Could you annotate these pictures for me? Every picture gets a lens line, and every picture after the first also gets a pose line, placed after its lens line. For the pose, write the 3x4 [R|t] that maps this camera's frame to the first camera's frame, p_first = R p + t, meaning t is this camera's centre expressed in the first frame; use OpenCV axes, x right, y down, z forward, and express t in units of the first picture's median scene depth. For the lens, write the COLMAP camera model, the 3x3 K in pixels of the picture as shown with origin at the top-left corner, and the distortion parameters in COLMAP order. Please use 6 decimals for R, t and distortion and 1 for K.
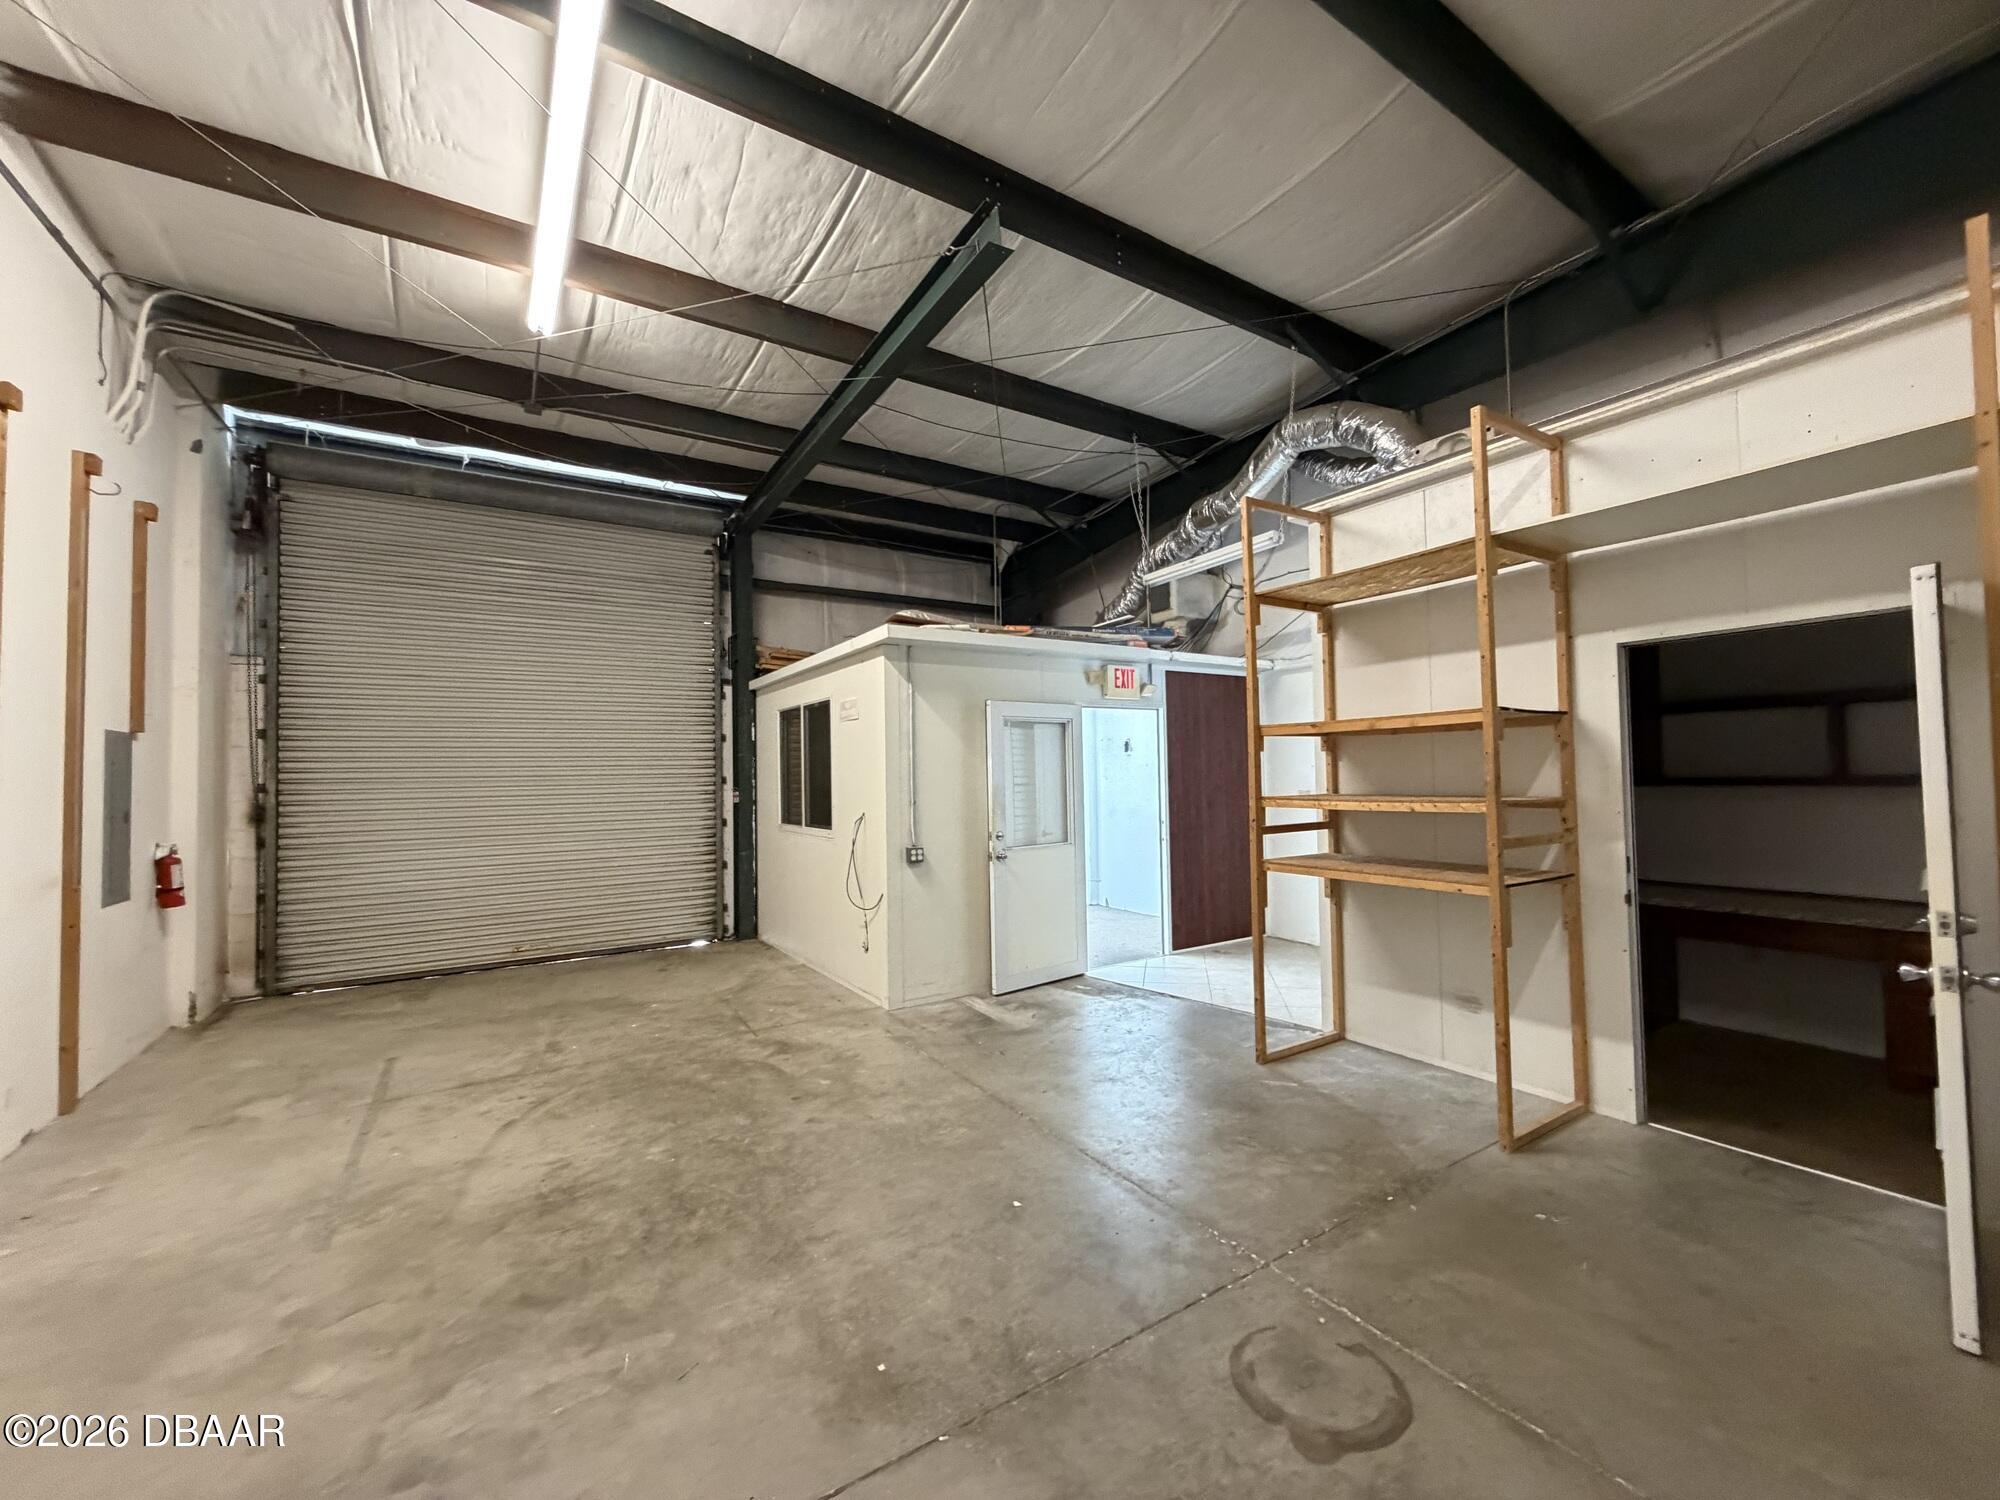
lens RADIAL K [[814.9, 0, 1004.2], [0, 814.9, 757.4], [0, 0, 1]] dist [0.002070, -0.000466]
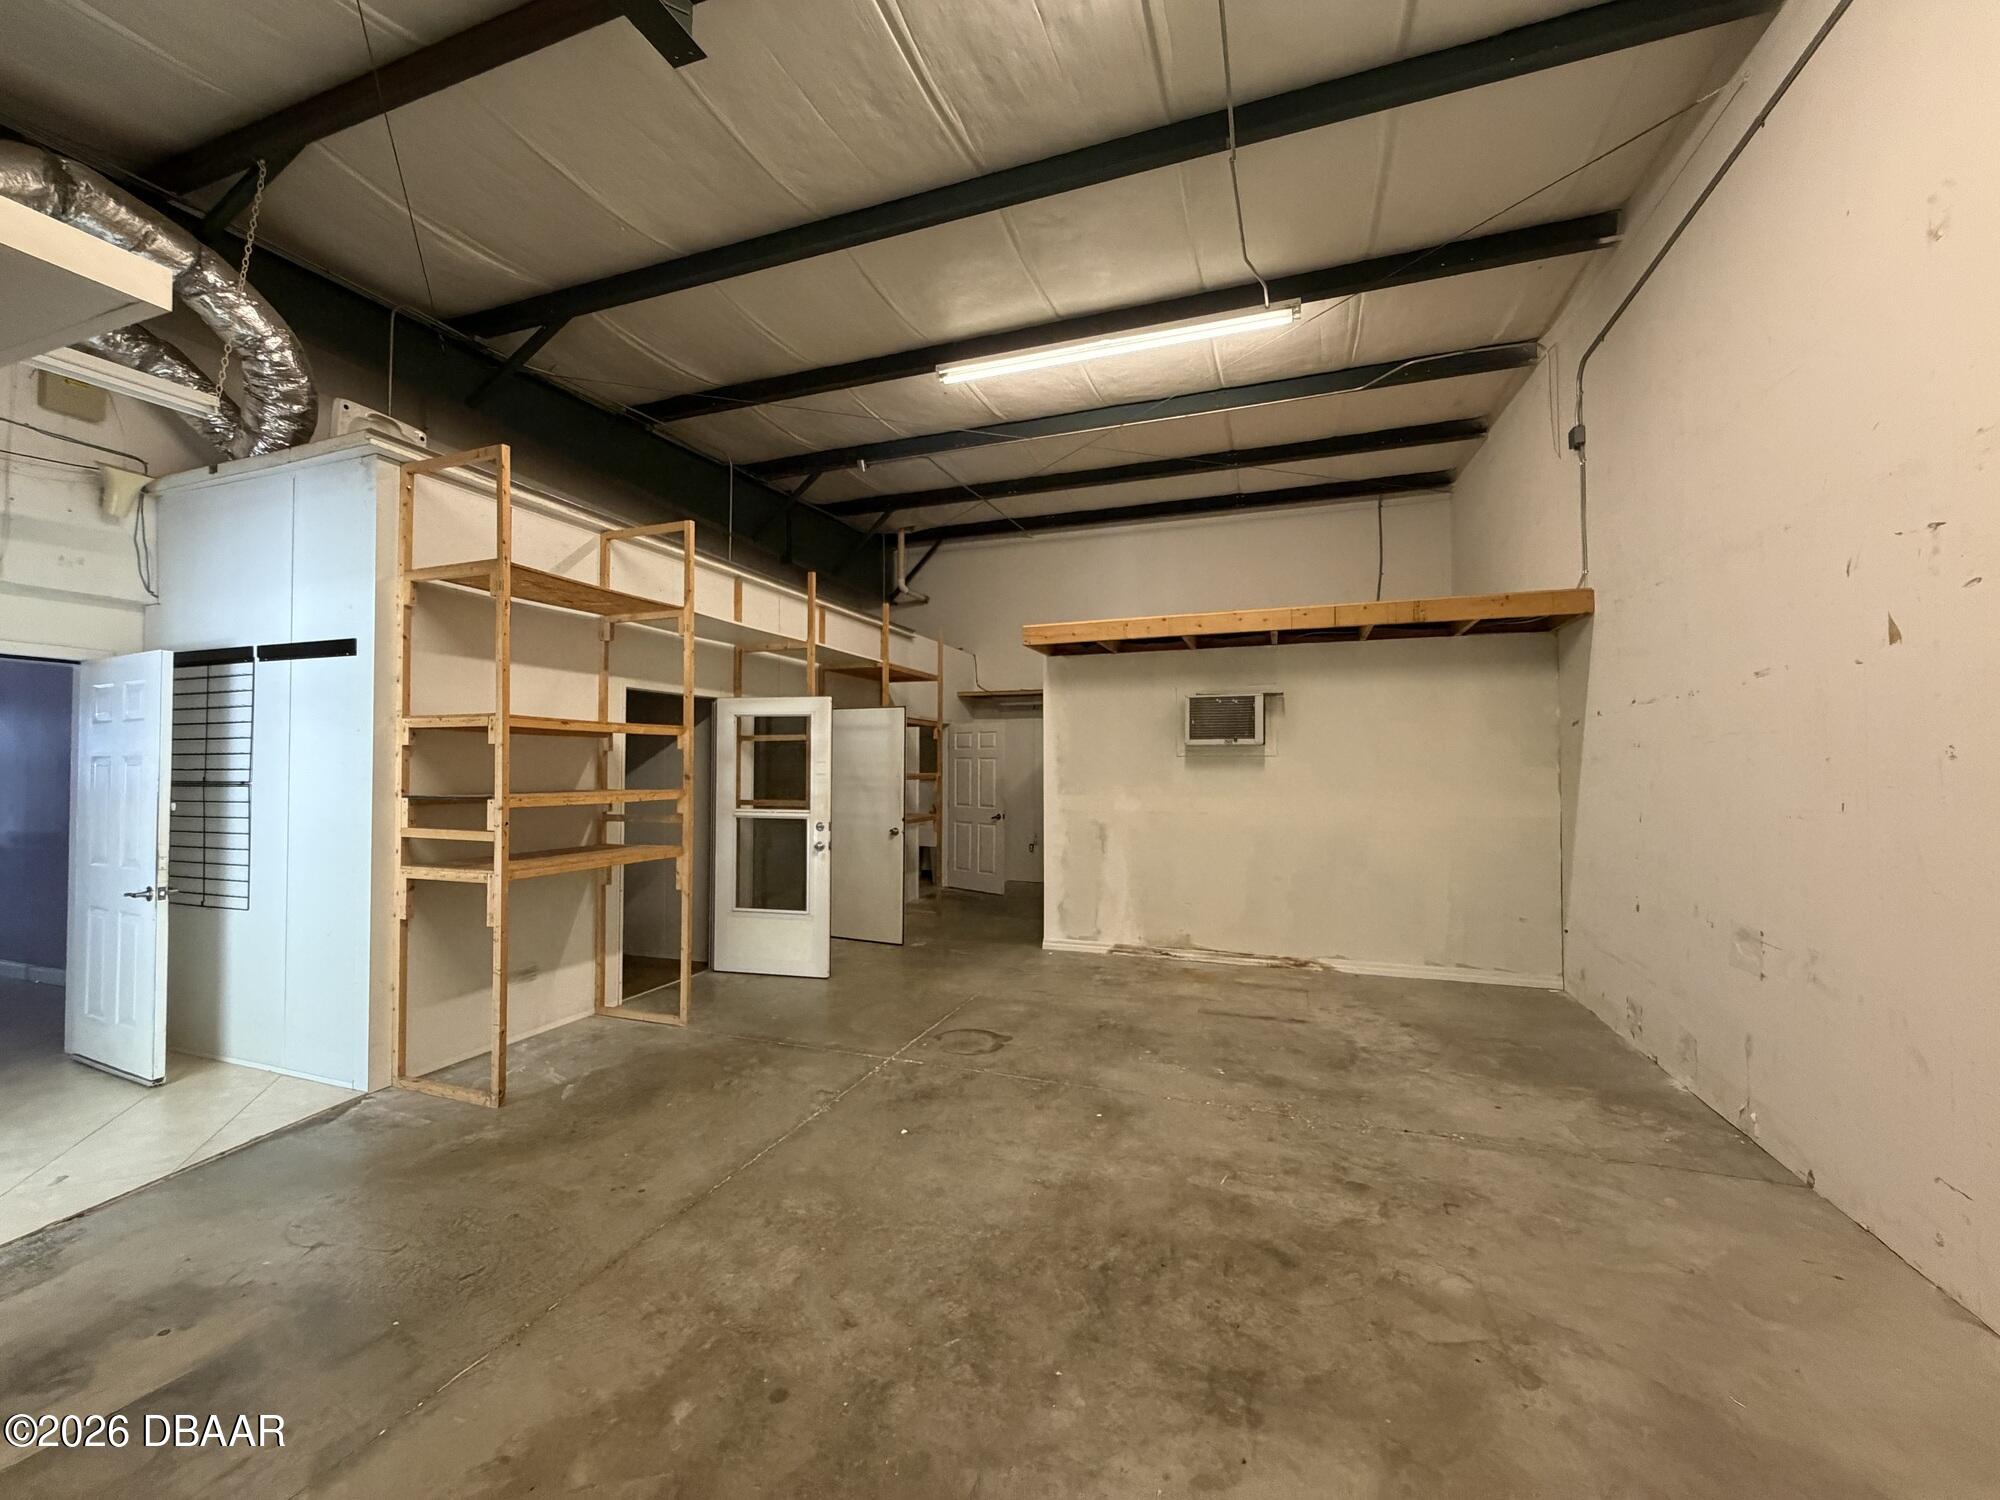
lens RADIAL K [[814.9, 0, 988.6], [0, 814.9, 753.1], [0, 0, 1]] dist [0.002070, -0.000466]
pose [[-0.610433, 0.033233, 0.791371, -1.094168], [-0.007597, 0.998828, -0.047805, 0.064507], [-0.792032, -0.035194, -0.609465, 1.784750]]
